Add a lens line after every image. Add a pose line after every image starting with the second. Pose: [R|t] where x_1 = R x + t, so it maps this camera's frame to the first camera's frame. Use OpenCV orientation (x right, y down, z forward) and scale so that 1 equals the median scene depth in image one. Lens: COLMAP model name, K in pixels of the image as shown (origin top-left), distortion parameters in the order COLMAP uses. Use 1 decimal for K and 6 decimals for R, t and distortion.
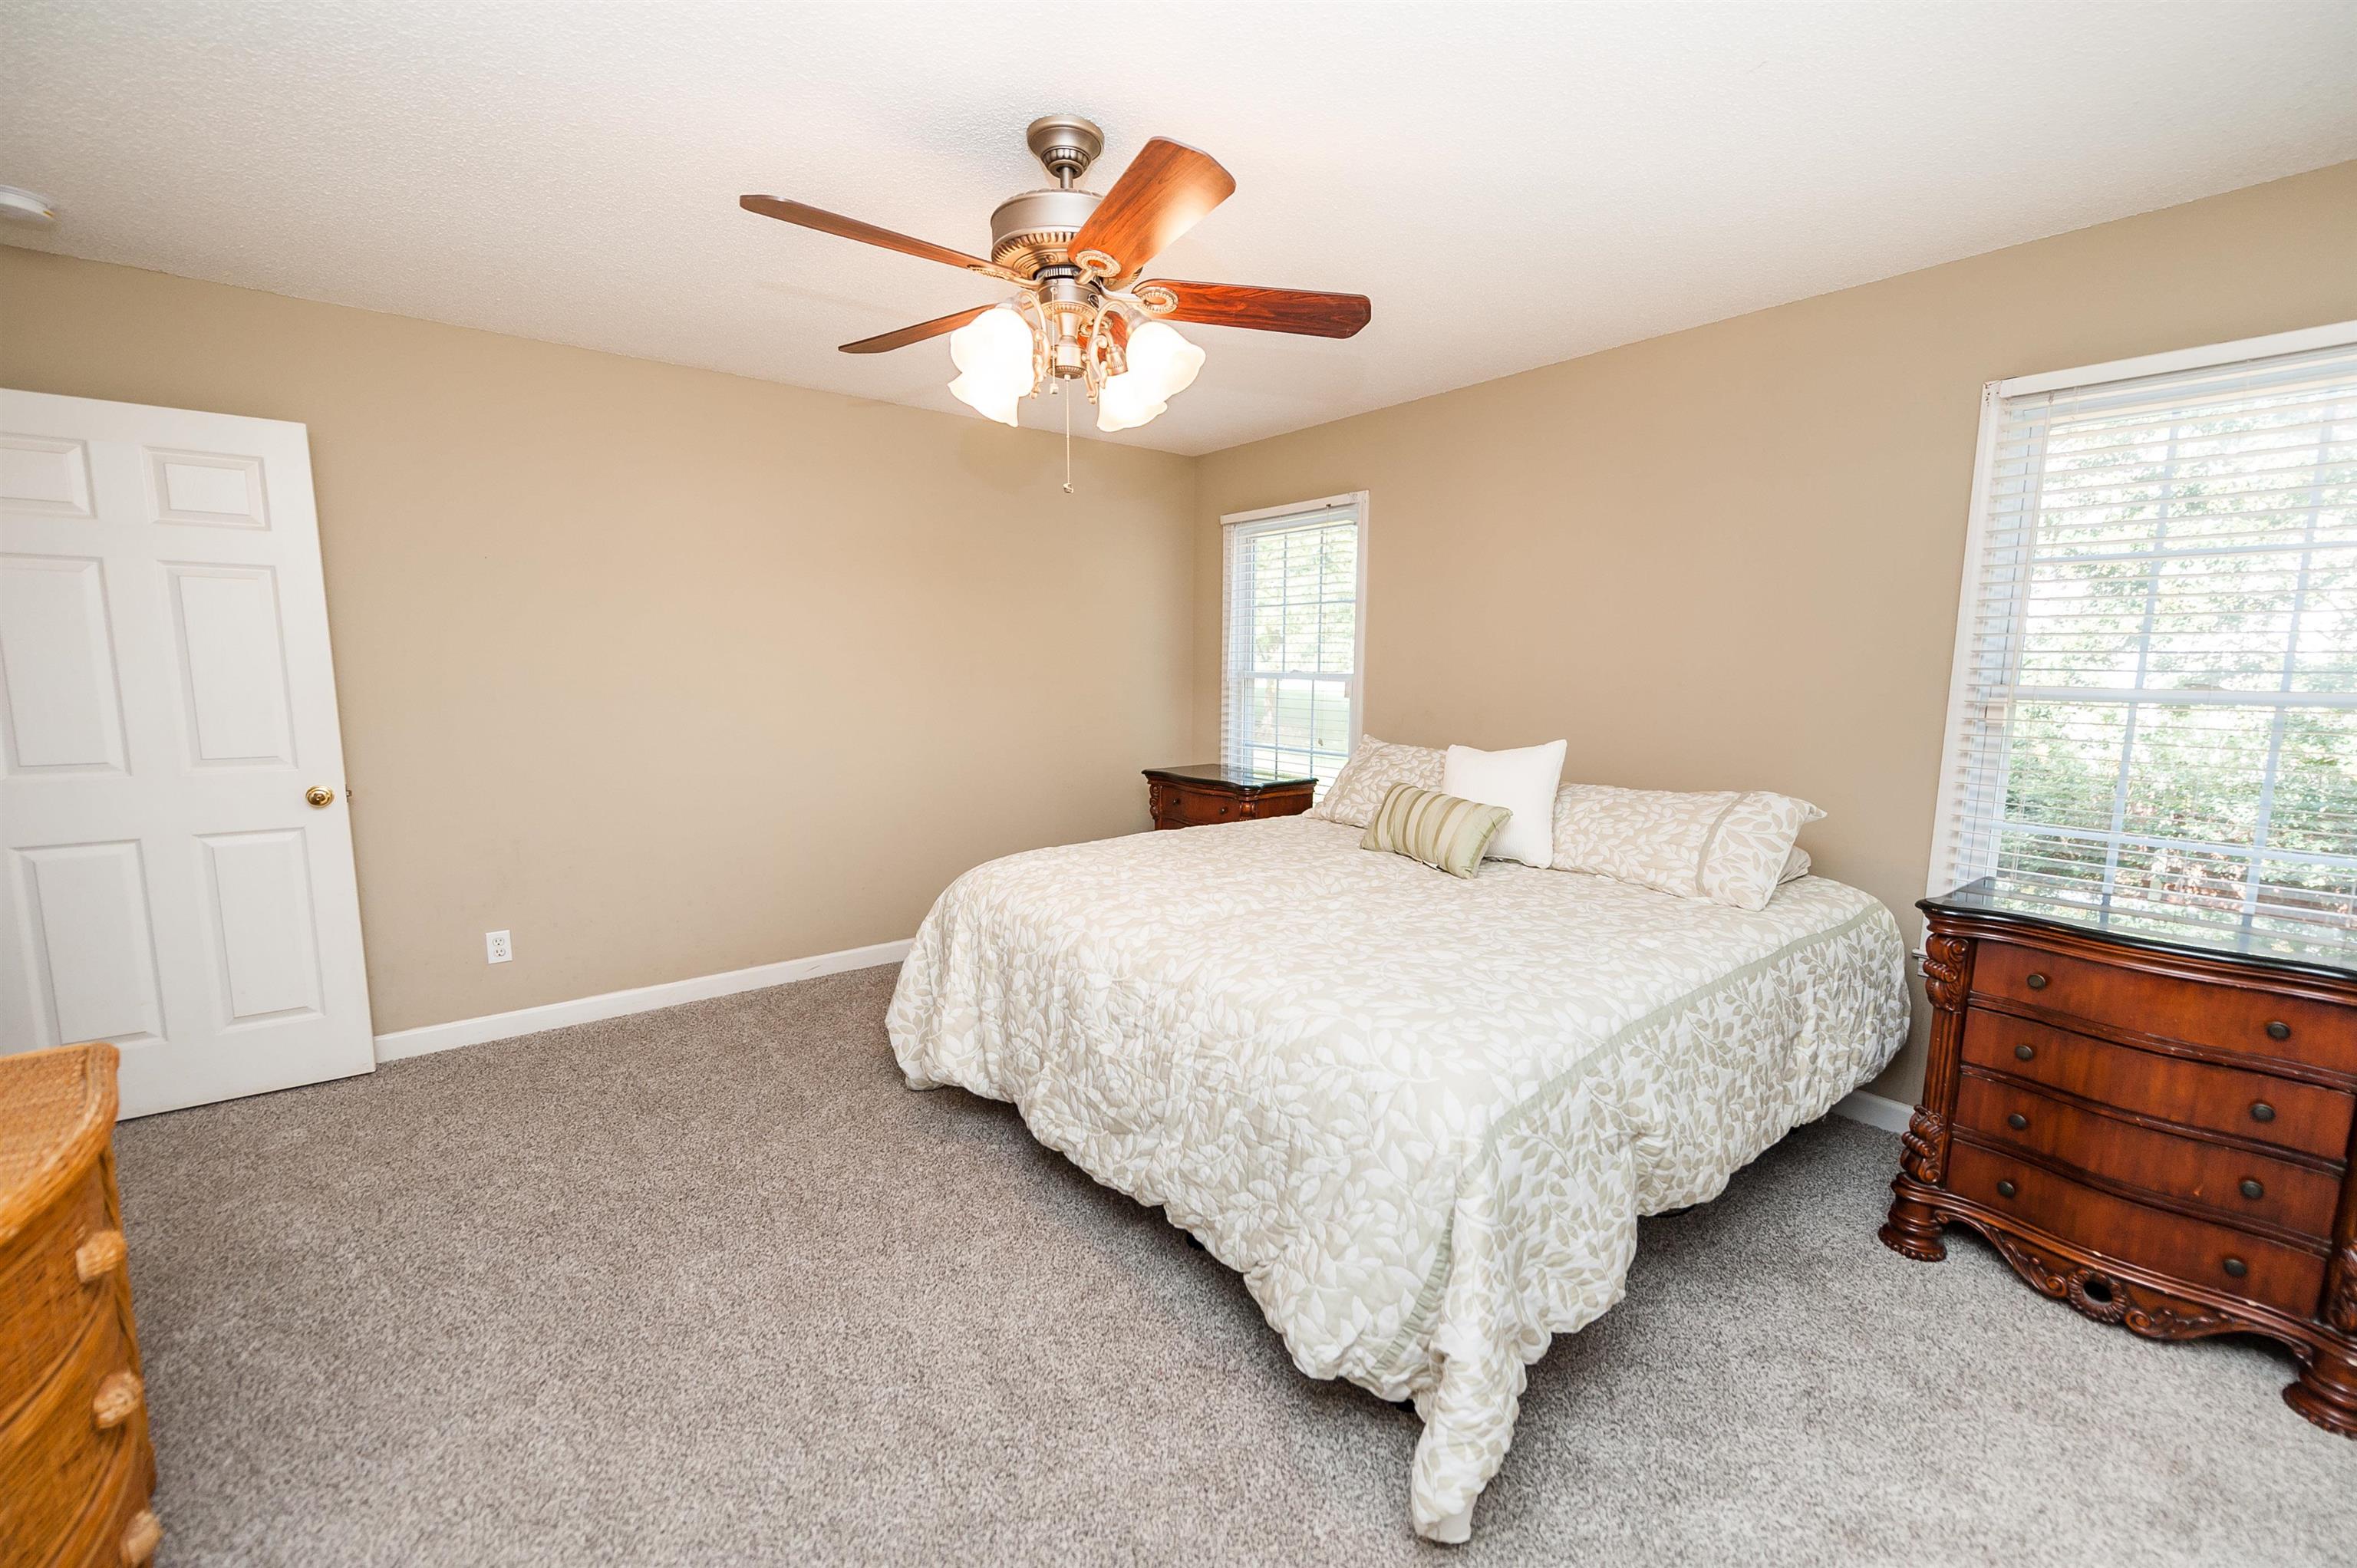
lens RADIAL K [[936.2, 0, 1178.5], [0, 936.2, 784.0], [0, 0, 1]] dist [0.010660, -0.003626]
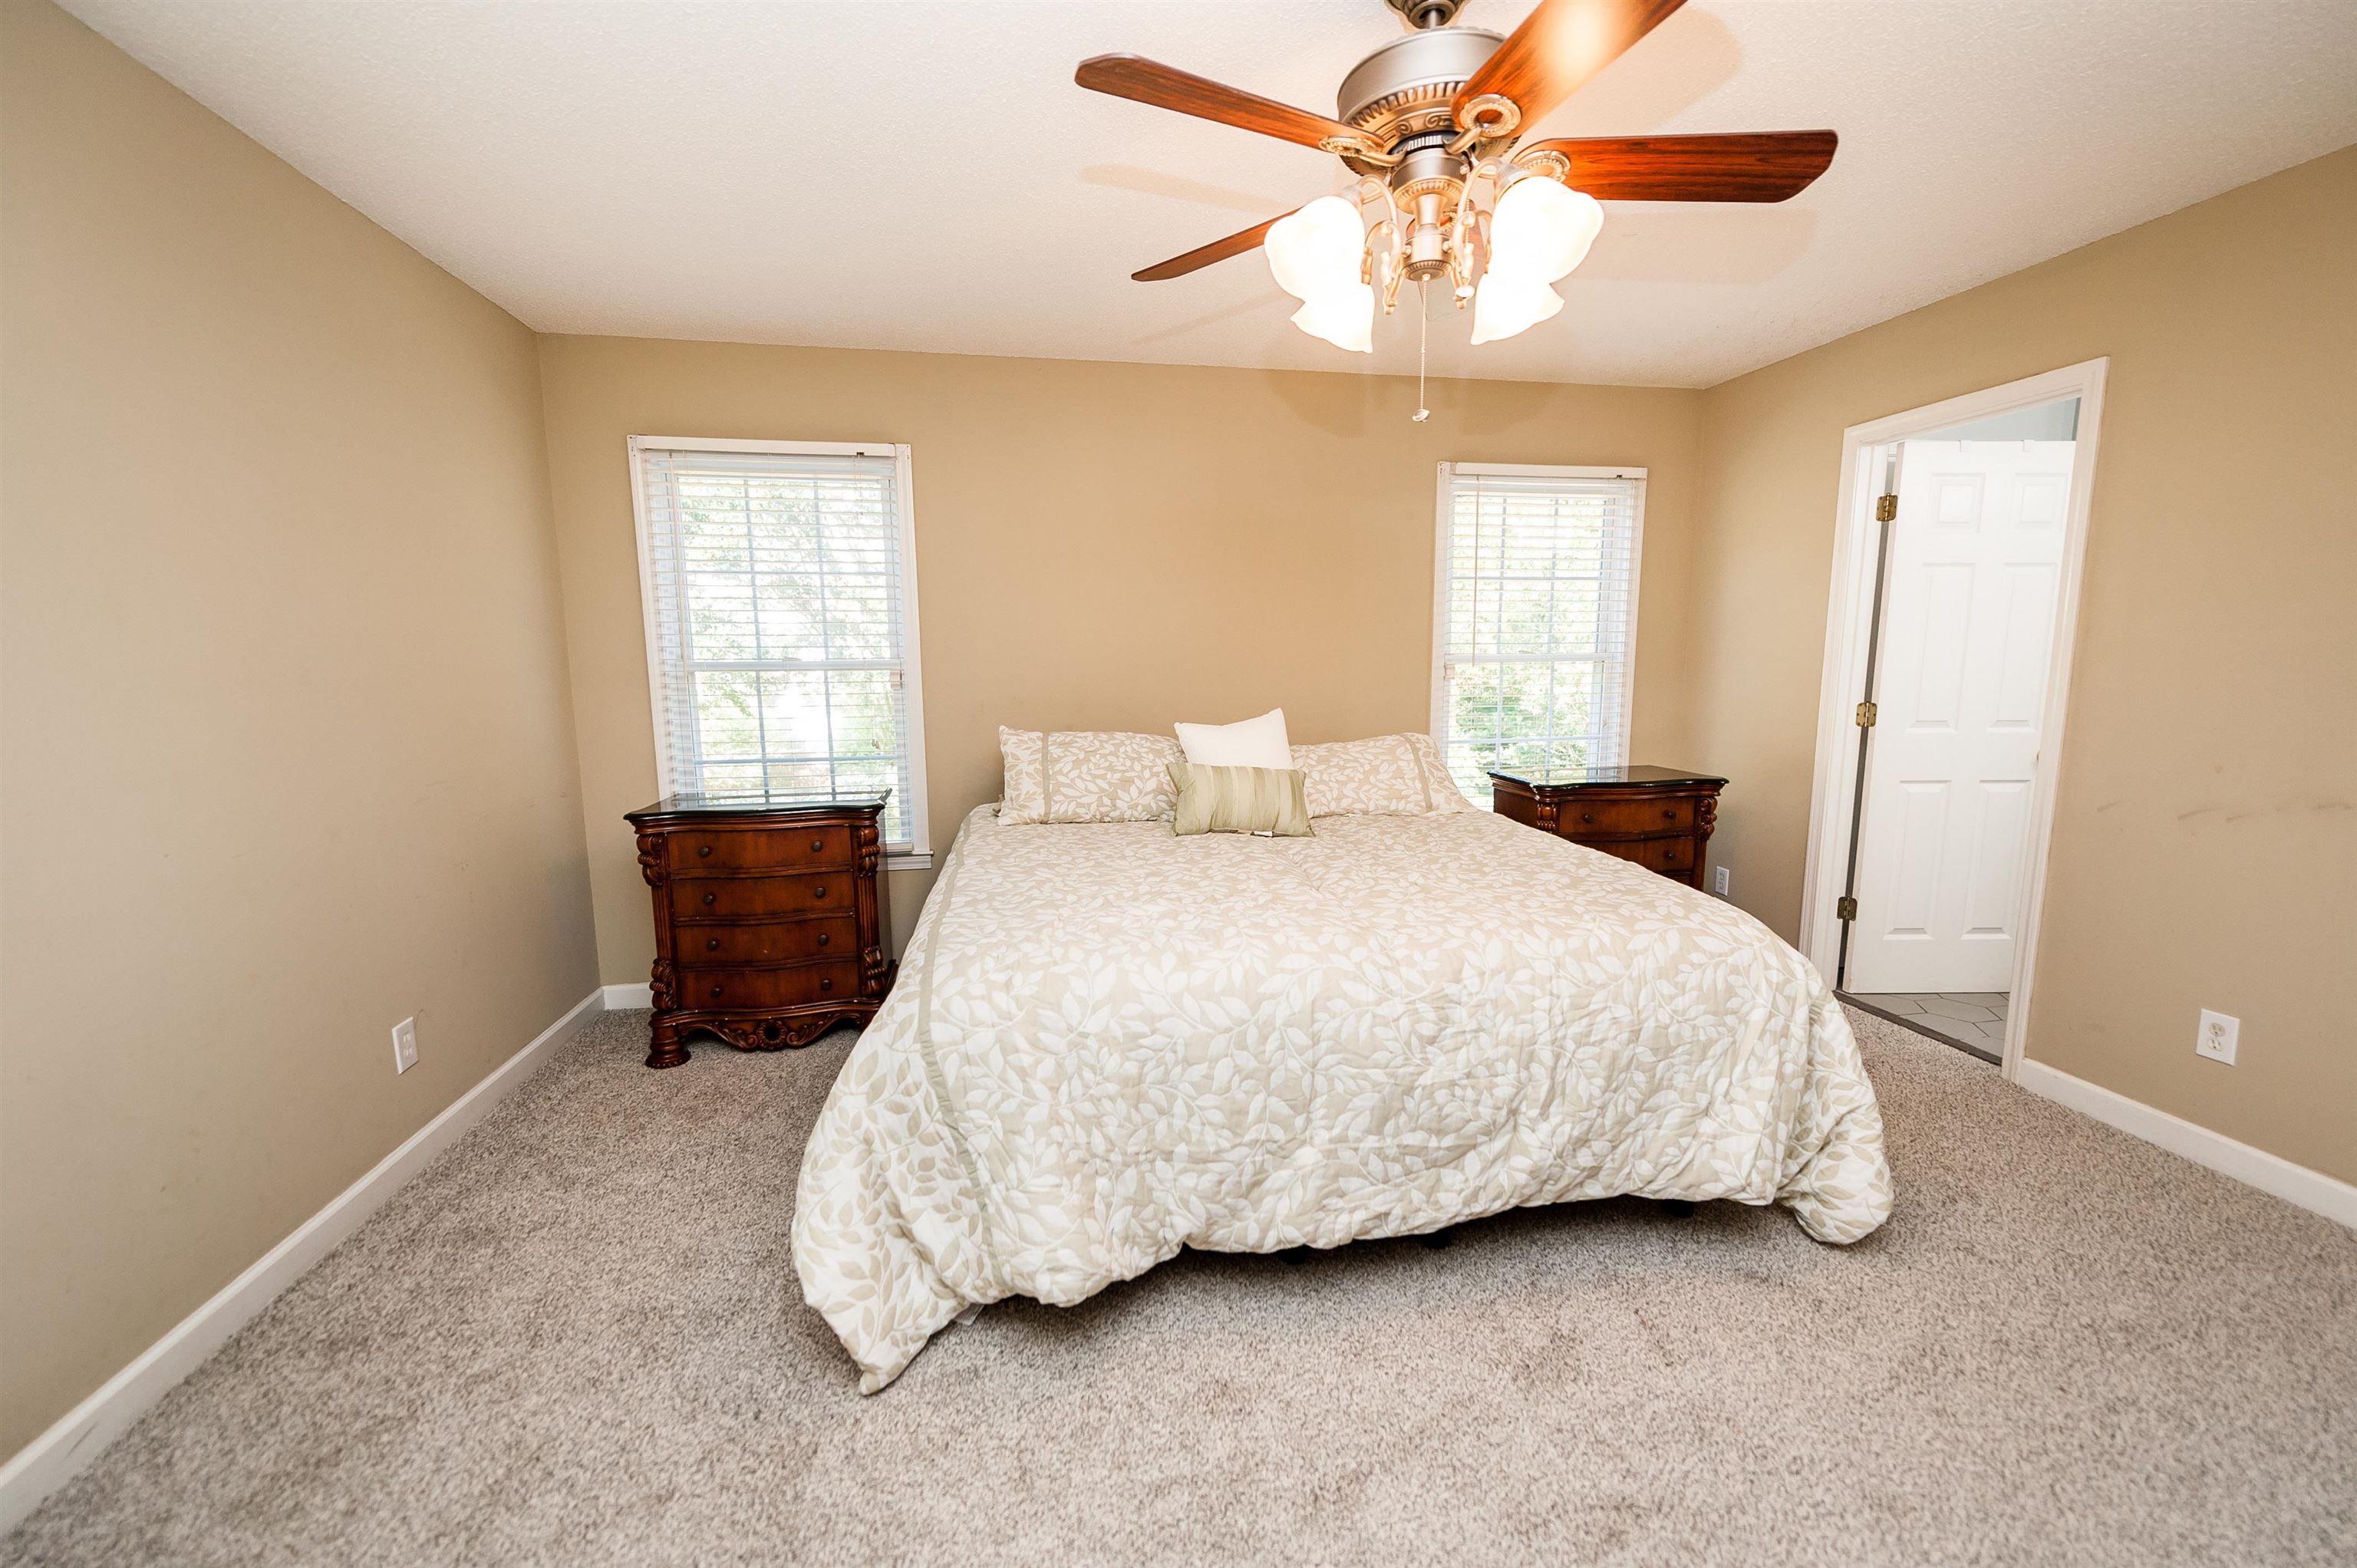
lens RADIAL K [[936.2, 0, 1178.5], [0, 936.2, 784.0], [0, 0, 1]] dist [0.010660, -0.003626]
pose [[0.469065, -0.125943, 0.874137, -0.787536], [0.125469, 0.989243, 0.075200, -0.067784], [-0.874205, 0.074404, 0.479822, 0.665253]]
